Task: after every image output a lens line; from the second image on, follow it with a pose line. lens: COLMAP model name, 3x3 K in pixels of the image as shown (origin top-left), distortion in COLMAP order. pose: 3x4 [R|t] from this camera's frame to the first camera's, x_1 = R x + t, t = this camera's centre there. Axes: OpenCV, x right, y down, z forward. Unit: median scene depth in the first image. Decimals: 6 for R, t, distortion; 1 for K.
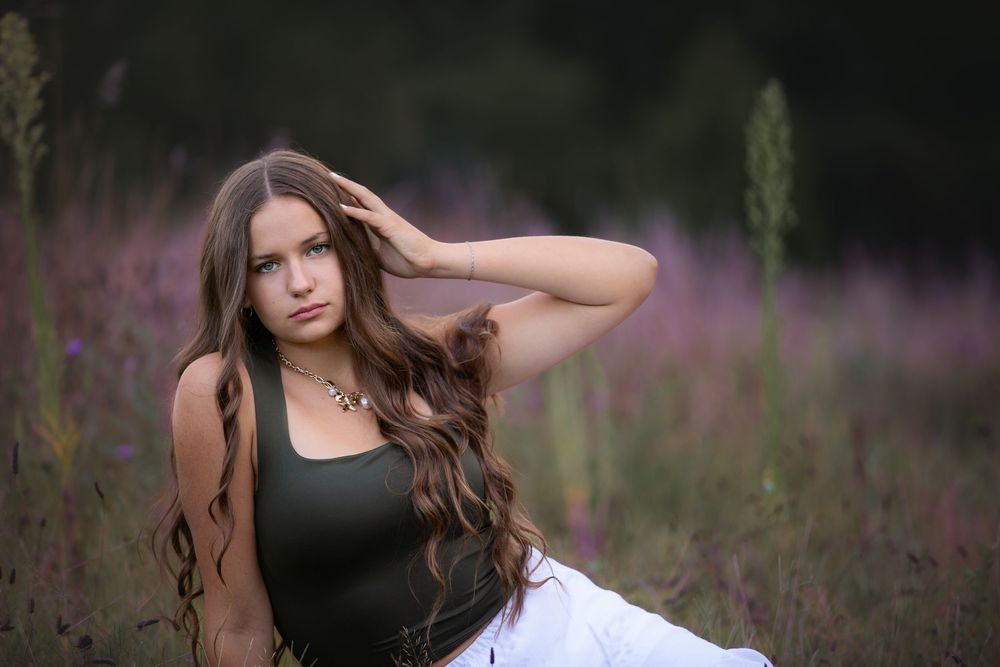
lens RADIAL K [[5450.3, 0, 496.8], [0, 5450.3, 342.5], [0, 0, 1]] dist [1.757796, 0.000000]
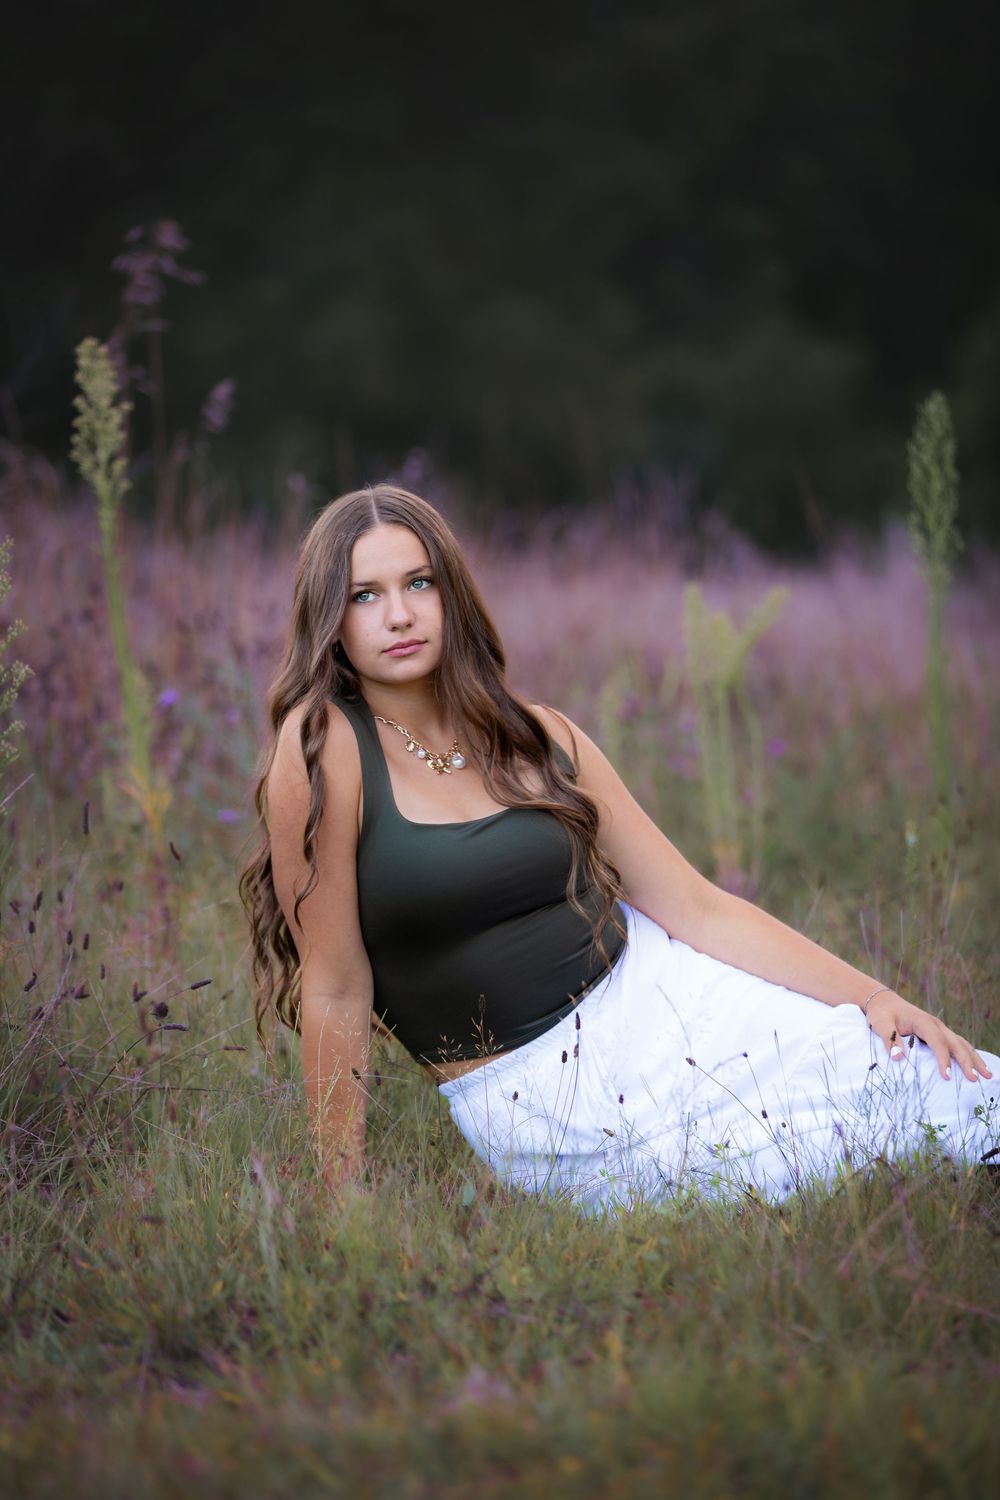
lens RADIAL K [[6281.1, 0, 500.9], [0, 6281.1, 741.4], [0, 0, 1]] dist [0.019986, 0.000000]
pose [[0.999696, -0.006894, -0.023681, 0.004918], [0.007087, 0.999942, 0.008056, 0.001174], [0.023624, -0.008221, 0.999687, -0.049594]]
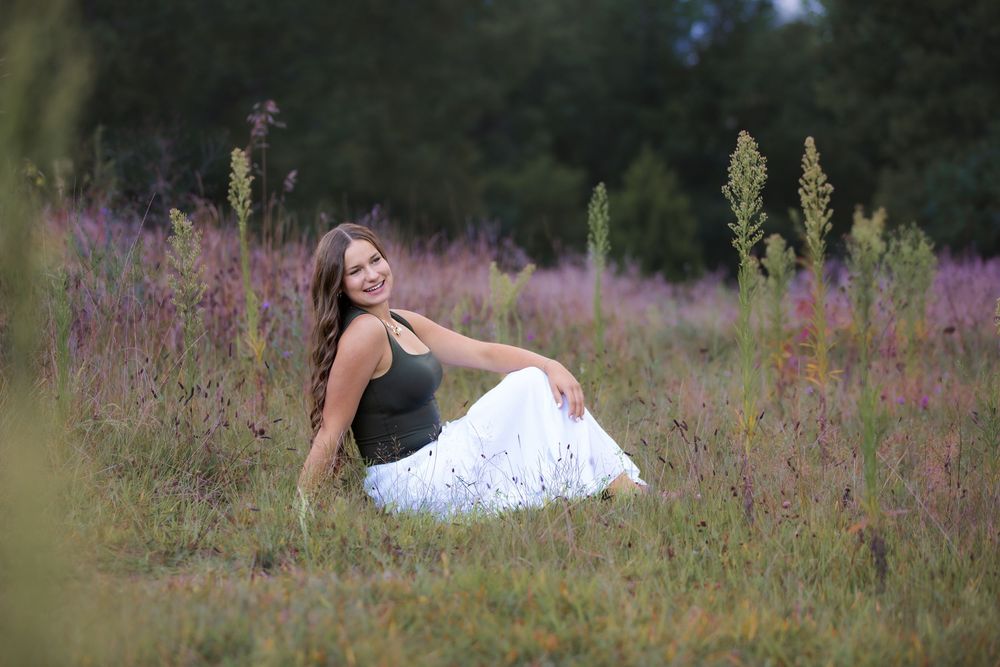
lens RADIAL K [[2928.3, 0, 499.8], [0, 2928.3, 333.6], [0, 0, 1]] dist [-0.484159, 0.000000]
pose [[0.999788, 0.019943, 0.005072, 0.012359], [-0.019948, 0.999801, 0.000951, 0.015673], [-0.005052, -0.001052, 0.999987, -0.178576]]
